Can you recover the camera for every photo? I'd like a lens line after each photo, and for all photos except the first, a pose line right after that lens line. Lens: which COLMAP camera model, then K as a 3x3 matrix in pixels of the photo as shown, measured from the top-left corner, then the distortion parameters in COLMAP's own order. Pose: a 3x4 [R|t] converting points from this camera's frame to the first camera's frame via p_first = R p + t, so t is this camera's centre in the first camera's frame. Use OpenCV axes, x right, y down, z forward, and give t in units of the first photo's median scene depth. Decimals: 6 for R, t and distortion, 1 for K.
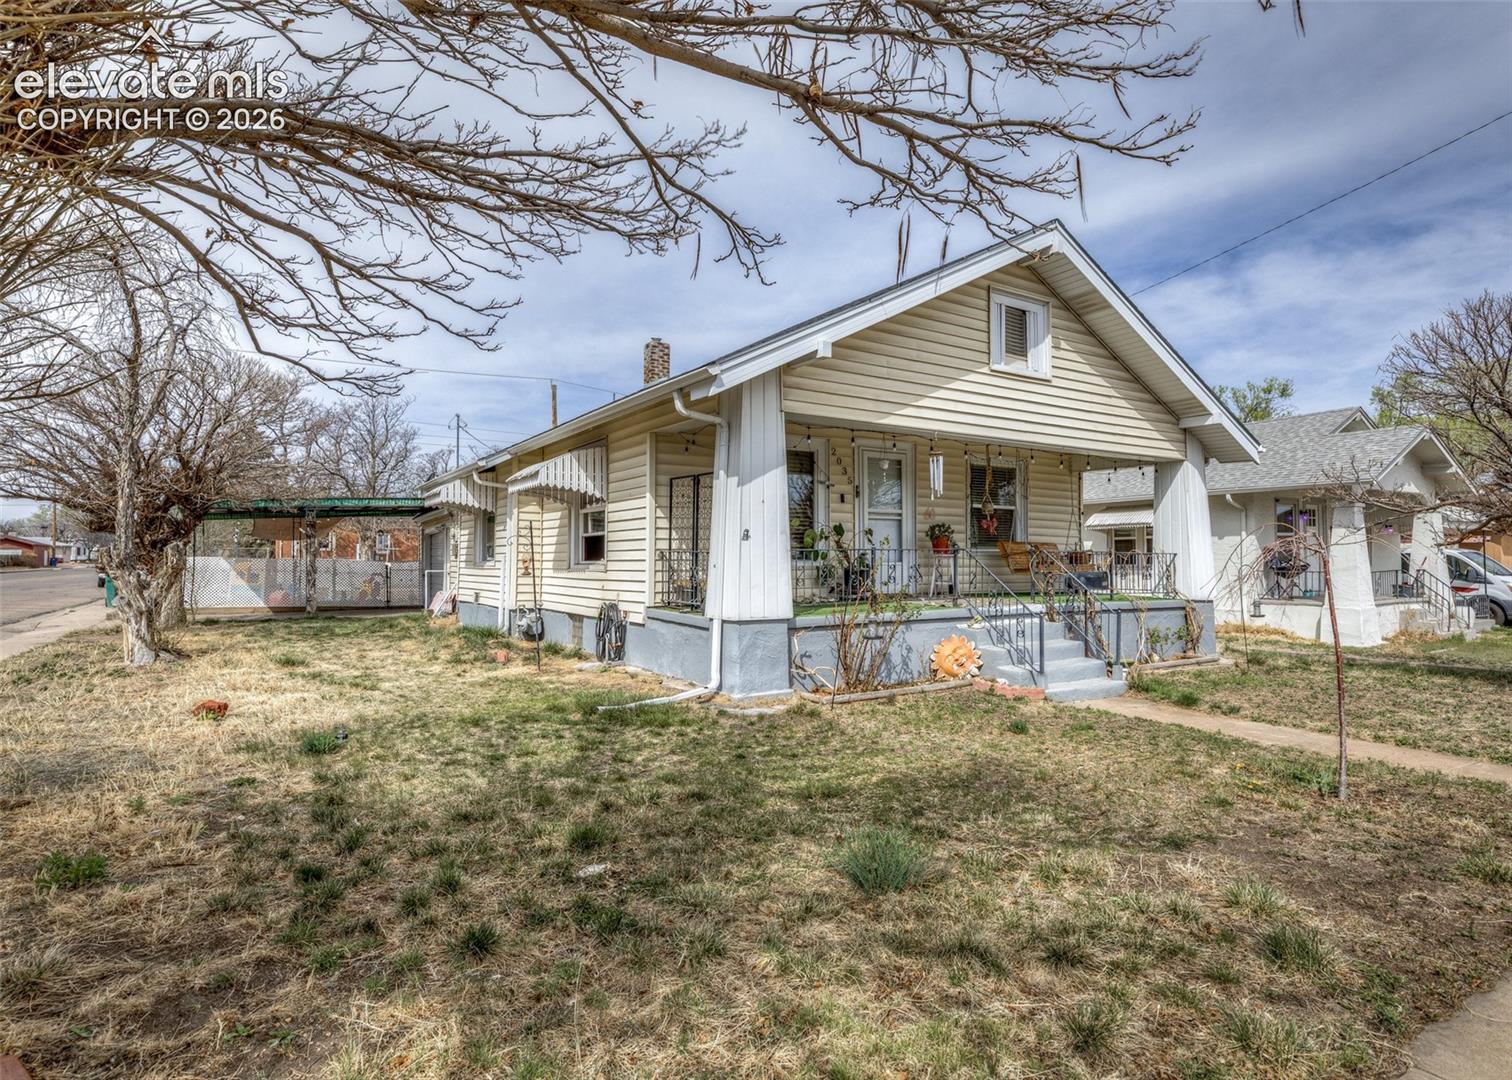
lens RADIAL K [[827.0, 0, 787.7], [0, 827.0, 531.5], [0, 0, 1]] dist [0.003957, 0.000418]
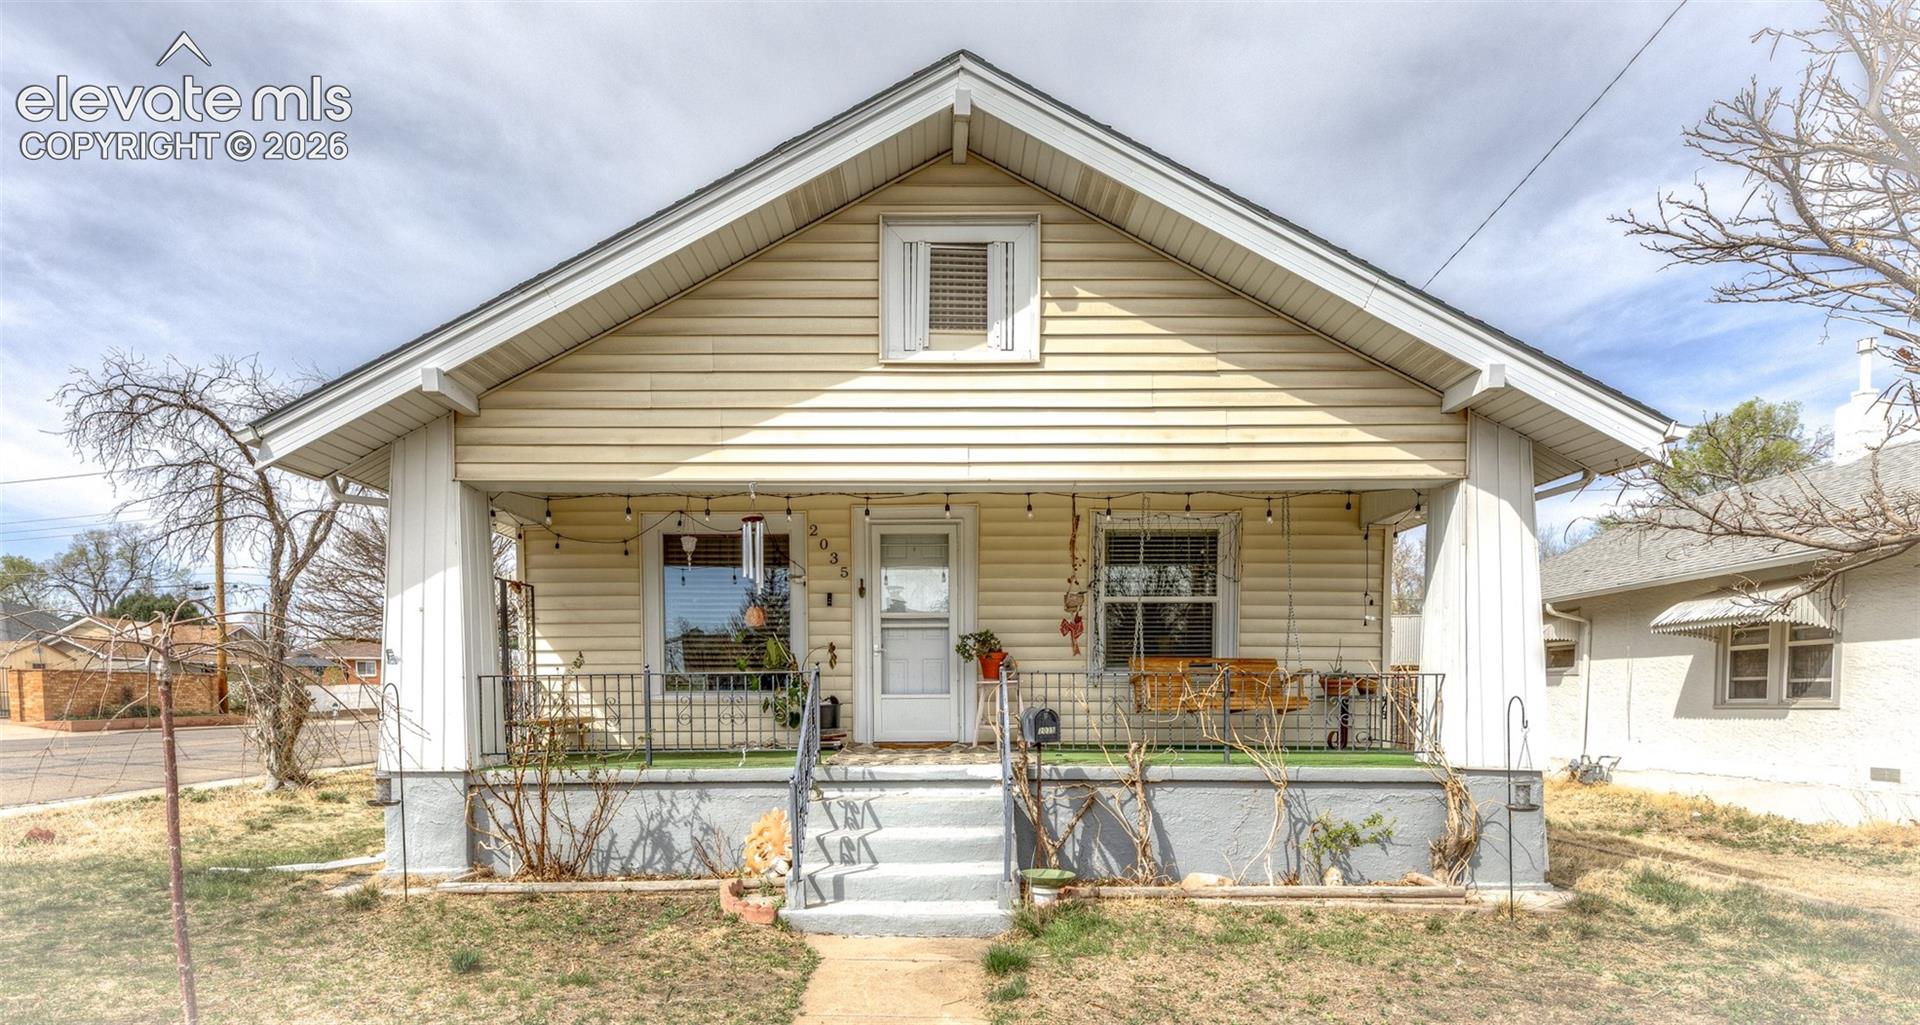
lens RADIAL K [[967.7, 0, 959.0], [0, 967.7, 731.1], [0, 0, 1]] dist [0.001076, 0.000117]
pose [[0.832423, 0.018674, -0.553825, 0.597693], [0.024115, 0.997264, 0.069873, 0.014471], [0.553615, -0.071519, 0.829696, 0.395561]]
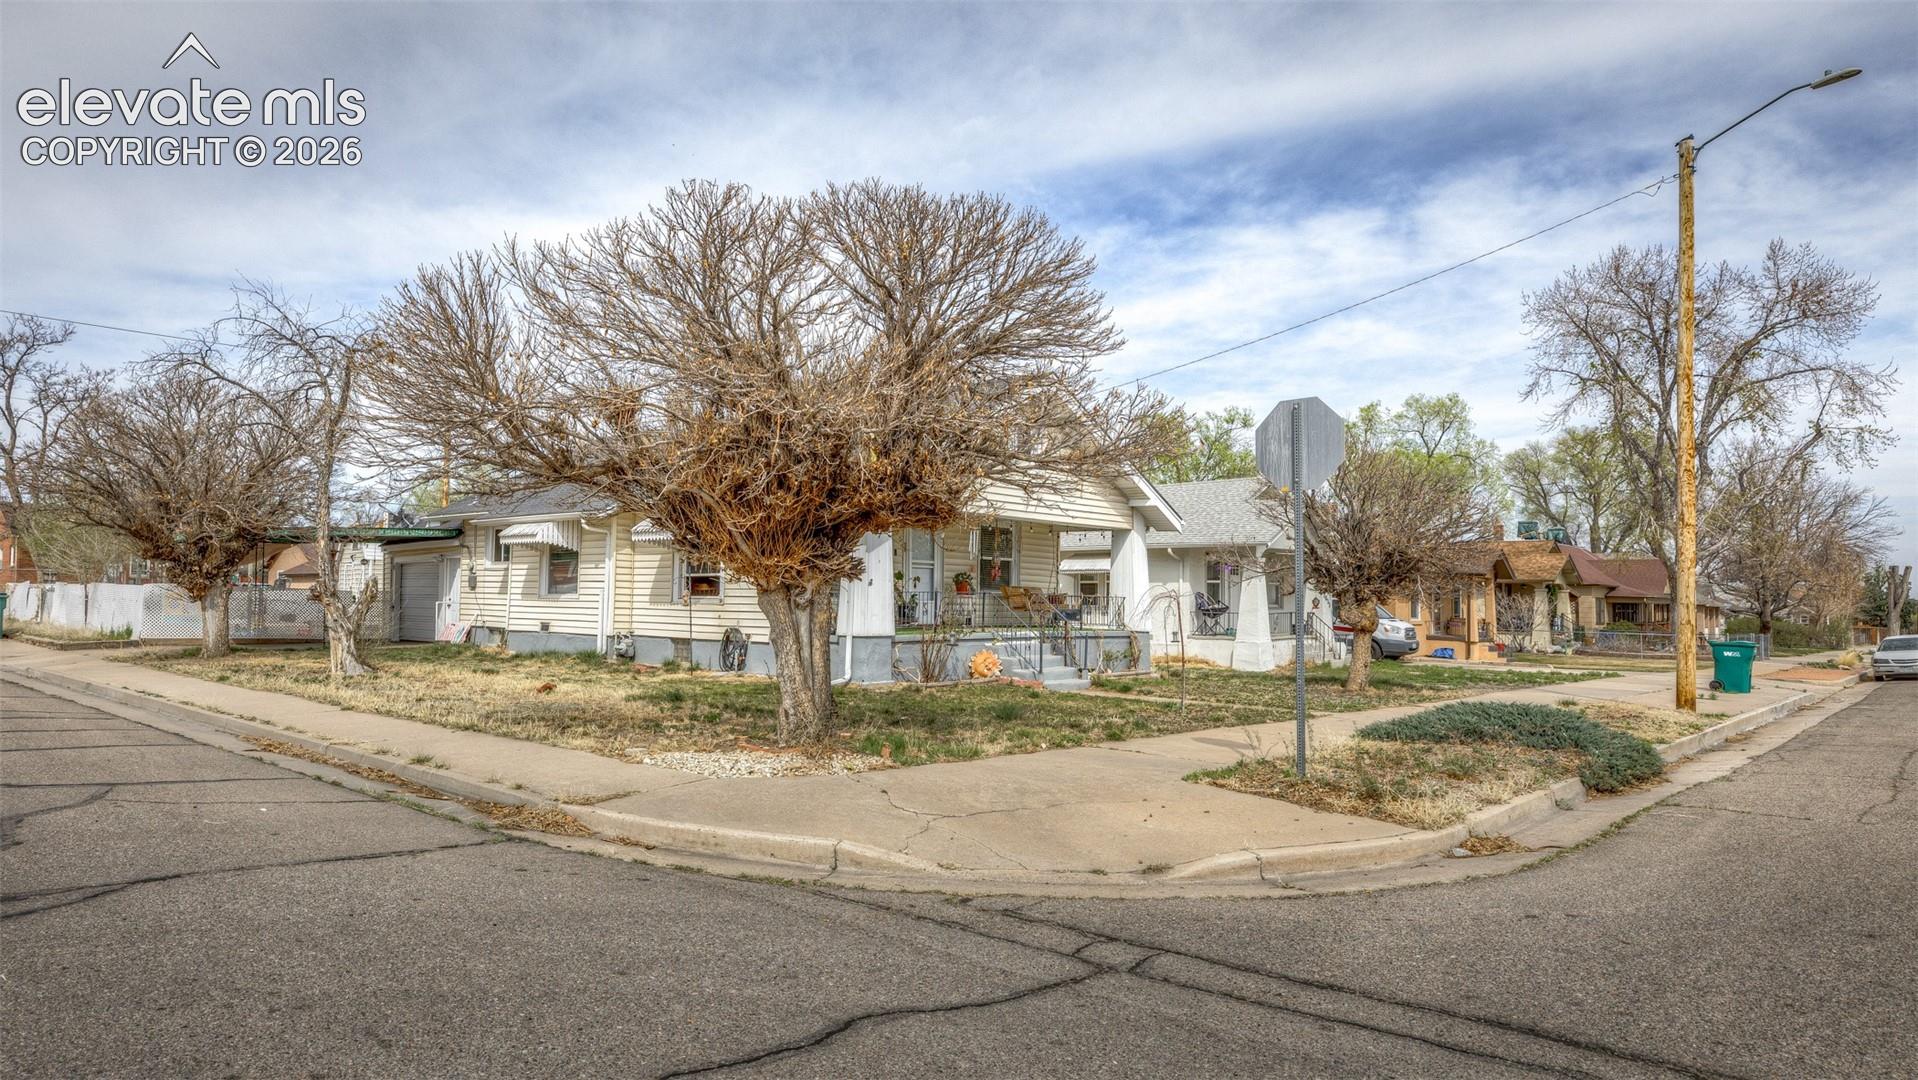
lens RADIAL K [[1123.8, 0, 959.0], [0, 1123.8, 540.0], [0, 0, 1]] dist [0.000664, 0.000472]
pose [[0.961365, 0.028899, 0.273755, -0.338436], [-0.024821, 0.999524, -0.018349, -0.029686], [-0.274155, 0.010845, 0.961624, -0.789064]]
